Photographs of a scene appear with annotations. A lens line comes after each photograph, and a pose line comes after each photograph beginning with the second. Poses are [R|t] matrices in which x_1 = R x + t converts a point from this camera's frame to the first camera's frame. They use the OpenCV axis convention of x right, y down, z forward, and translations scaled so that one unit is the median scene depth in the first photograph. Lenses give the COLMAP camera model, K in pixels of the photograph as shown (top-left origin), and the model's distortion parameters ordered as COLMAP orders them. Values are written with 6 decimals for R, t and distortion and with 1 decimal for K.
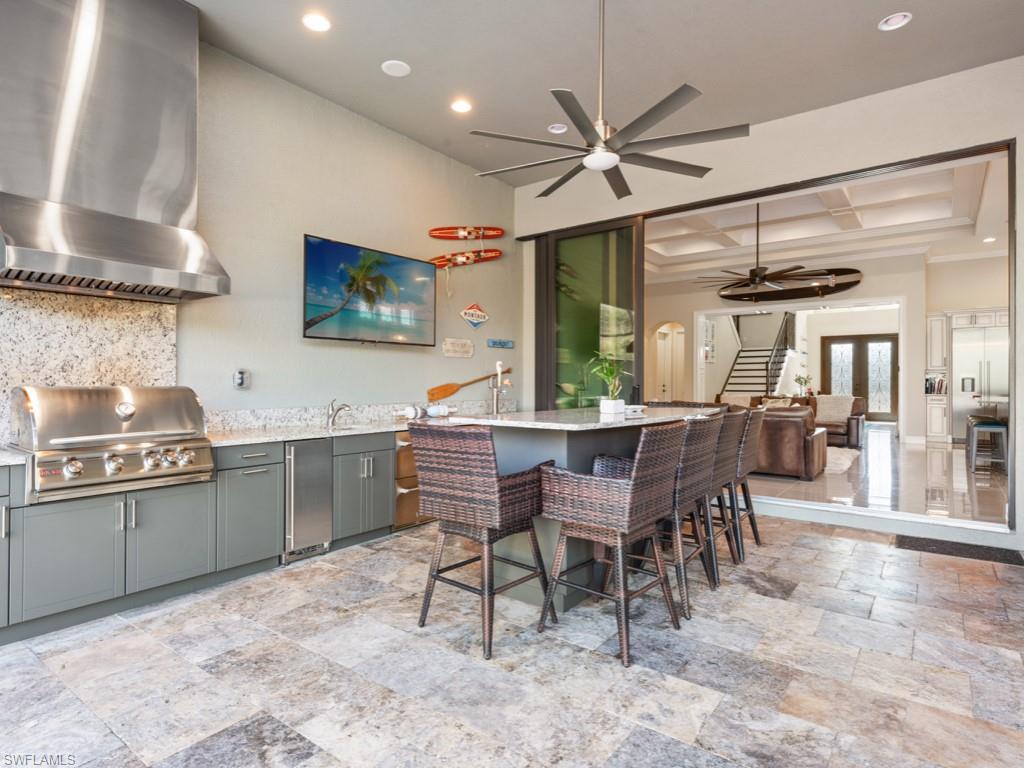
lens RADIAL K [[569.2, 0, 502.6], [0, 569.2, 384.3], [0, 0, 1]] dist [0.017881, -0.000891]
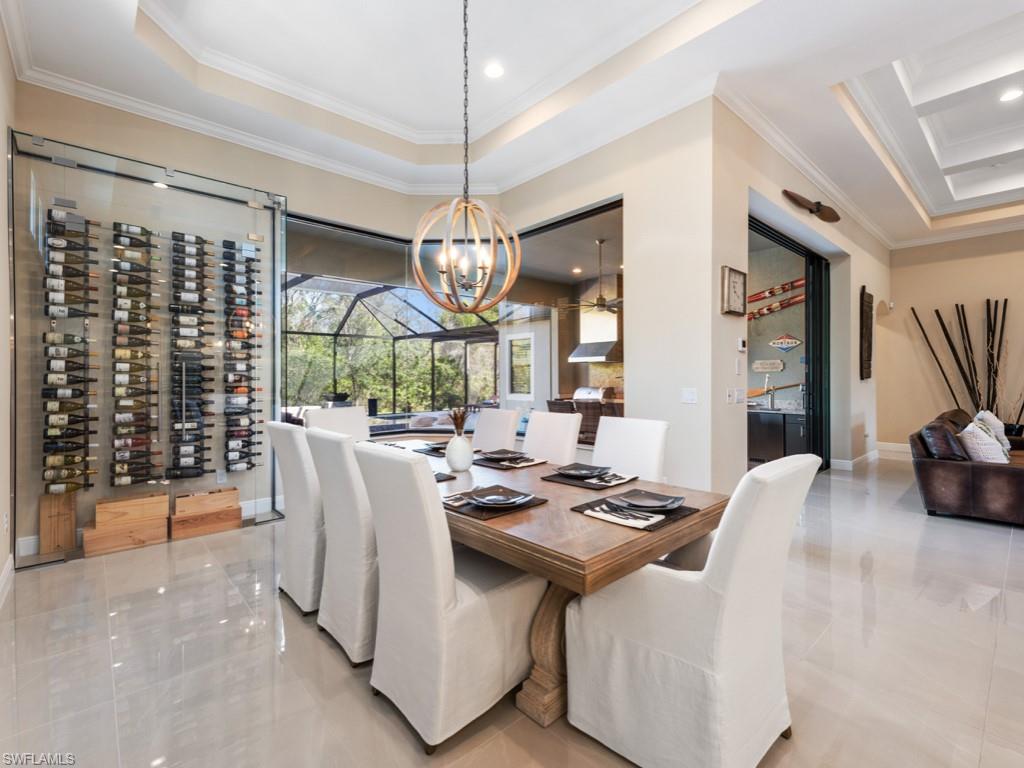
lens RADIAL K [[461.5, 0, 513.4], [0, 461.5, 377.9], [0, 0, 1]] dist [0.021203, -0.013329]
pose [[-0.187336, 0.001642, -0.982295, 0.809051], [0.000840, 0.999999, 0.001511, -0.019919], [0.982296, -0.000542, -0.187337, 0.331994]]
